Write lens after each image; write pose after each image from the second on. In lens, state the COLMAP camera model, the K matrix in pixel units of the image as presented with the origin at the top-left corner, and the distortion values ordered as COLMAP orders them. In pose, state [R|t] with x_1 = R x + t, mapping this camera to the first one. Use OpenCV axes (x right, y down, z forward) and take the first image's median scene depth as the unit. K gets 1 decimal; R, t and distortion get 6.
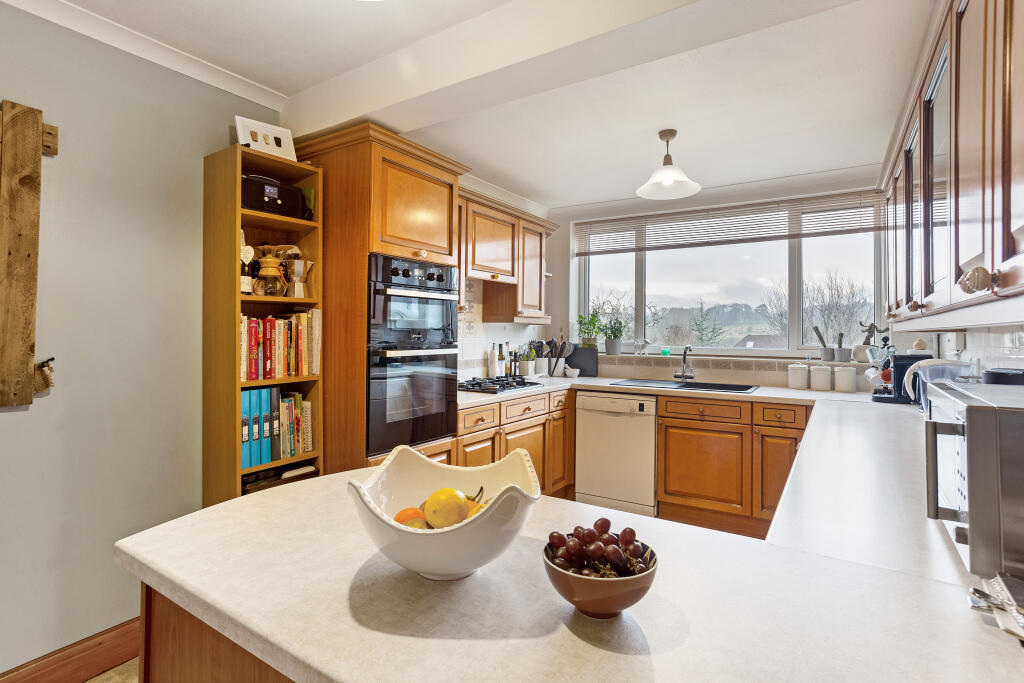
lens RADIAL K [[505.6, 0, 515.3], [0, 505.6, 333.0], [0, 0, 1]] dist [-0.053331, 0.038878]
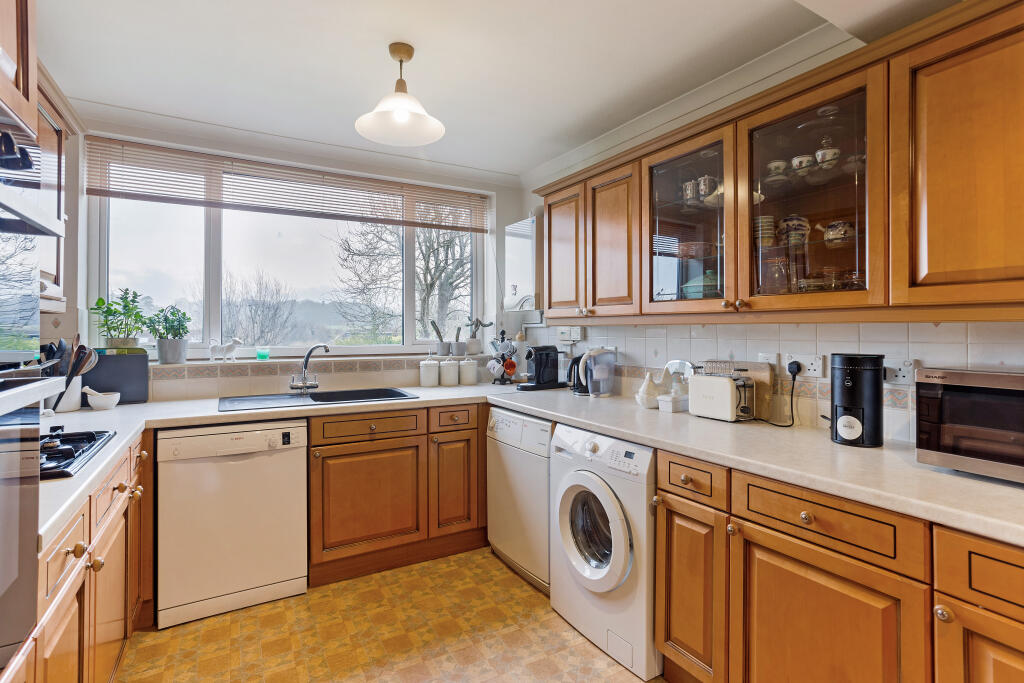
lens RADIAL K [[505.6, 0, 515.3], [0, 505.6, 333.0], [0, 0, 1]] dist [-0.053331, 0.038878]
pose [[0.455759, -0.014316, 0.889988, -0.187860], [0.004512, 0.999895, 0.013774, -0.001909], [-0.890092, -0.002262, 0.455775, 0.380822]]
